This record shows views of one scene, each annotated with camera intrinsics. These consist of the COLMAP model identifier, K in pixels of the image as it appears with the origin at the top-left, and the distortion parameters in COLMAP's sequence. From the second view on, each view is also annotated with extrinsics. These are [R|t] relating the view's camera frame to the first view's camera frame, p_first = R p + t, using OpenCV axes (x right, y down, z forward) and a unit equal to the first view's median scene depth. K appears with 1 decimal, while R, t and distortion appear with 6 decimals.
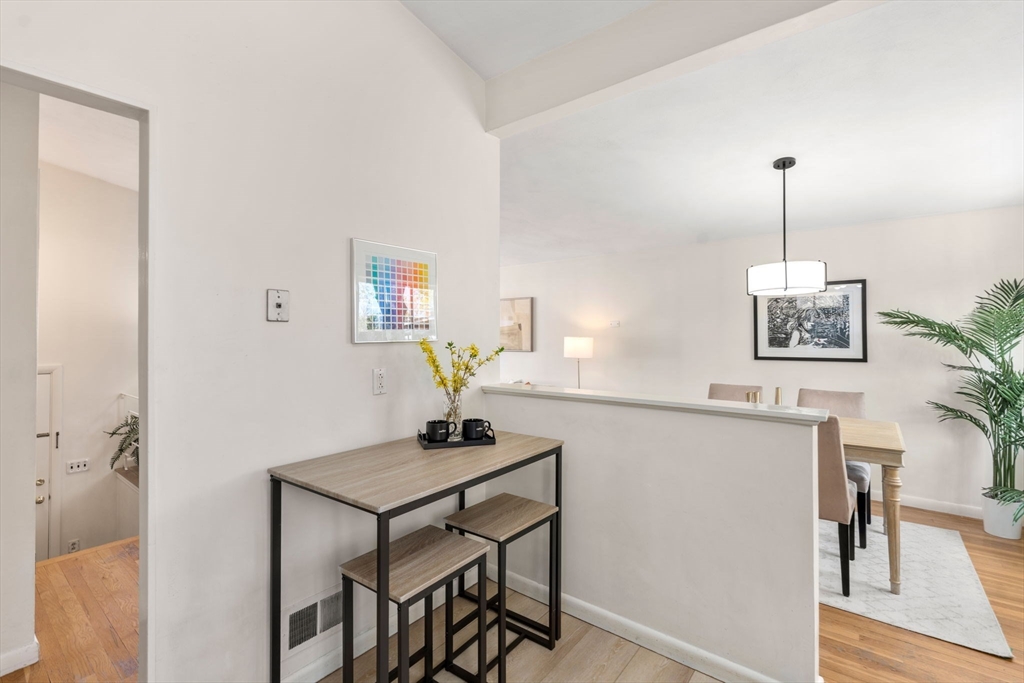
lens RADIAL K [[452.9, 0, 511.5], [0, 452.9, 330.4], [0, 0, 1]] dist [-0.001322, -0.000182]
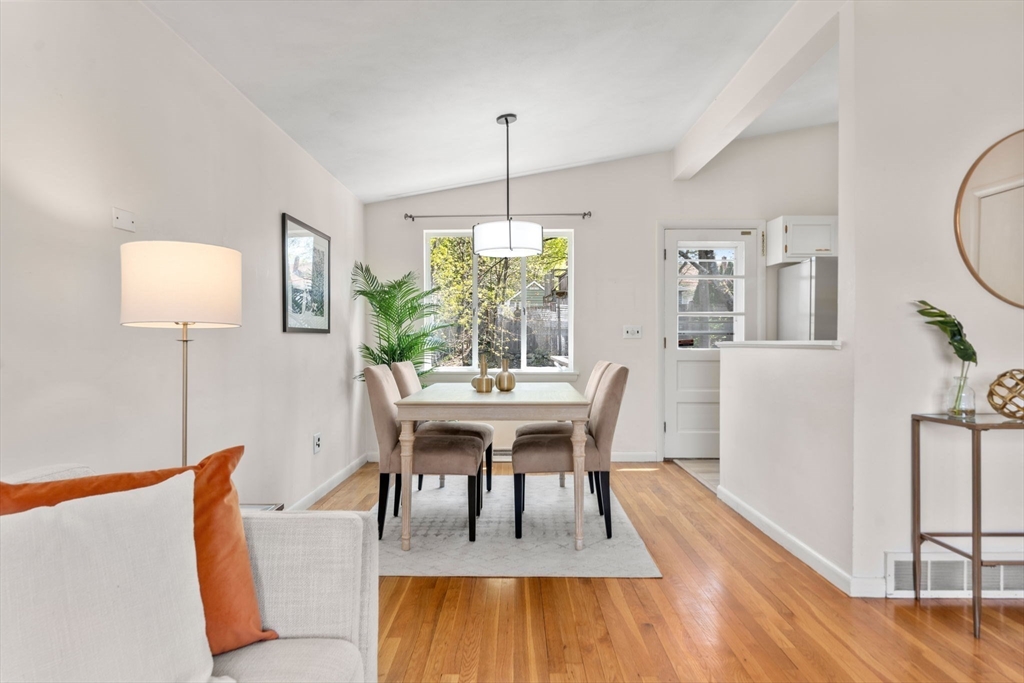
lens RADIAL K [[605.1, 0, 508.0], [0, 605.1, 348.2], [0, 0, 1]] dist [-0.001689, 0.000196]
pose [[-0.606517, -0.008348, 0.795027, -0.384452], [-0.010061, 0.999945, 0.002825, 0.103572], [-0.795007, -0.006285, -0.606568, 1.609531]]
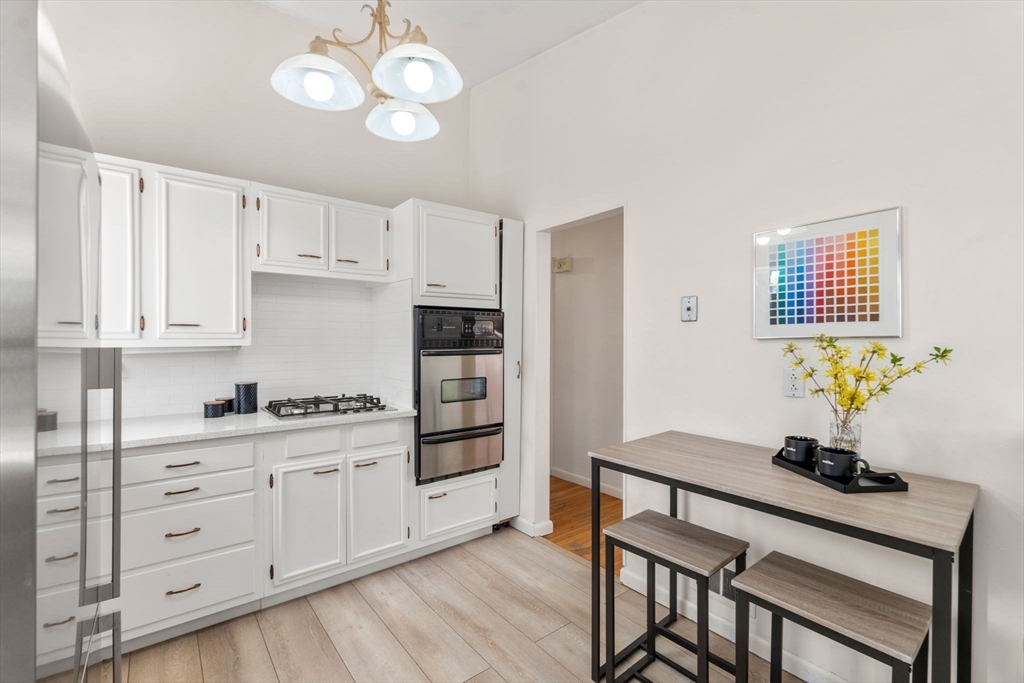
lens RADIAL K [[450.3, 0, 514.2], [0, 450.3, 338.6], [0, 0, 1]] dist [-0.000451, 0.000122]
pose [[-0.232044, -0.000043, -0.972705, 0.408976], [0.012954, 0.999911, -0.003134, 0.013282], [0.972619, -0.013328, -0.232023, 0.396800]]
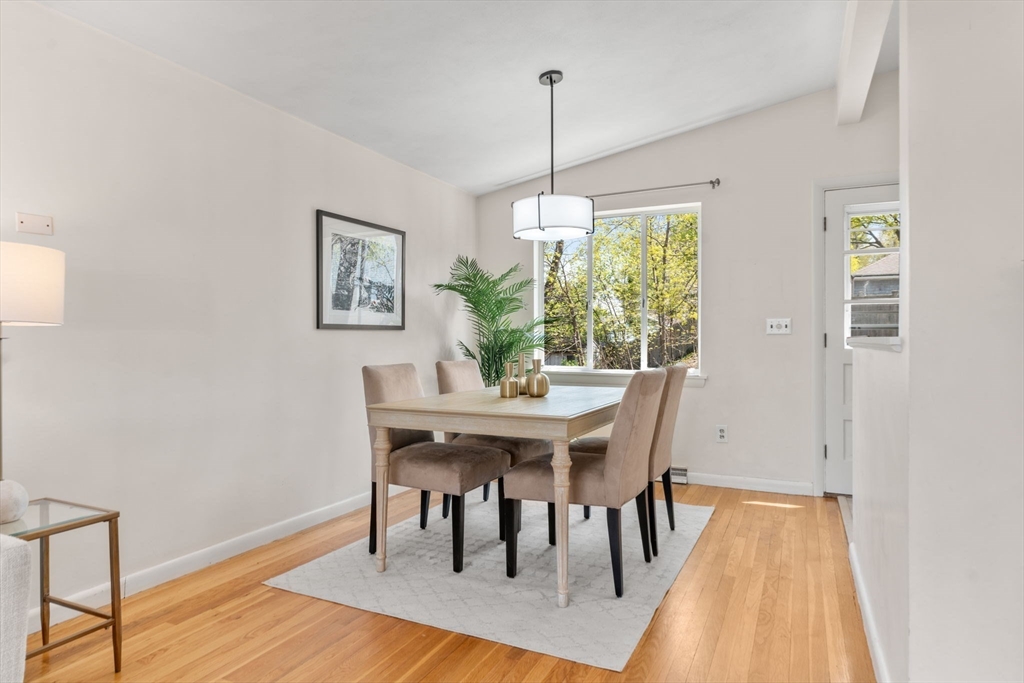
lens RADIAL K [[601.9, 0, 515.8], [0, 601.9, 335.7], [0, 0, 1]] dist [-0.001734, -0.000362]
pose [[-0.222227, 0.004426, 0.974985, -0.403027], [-0.012911, 0.999889, -0.007482, 0.097840], [-0.974910, -0.014250, -0.222145, 1.177949]]
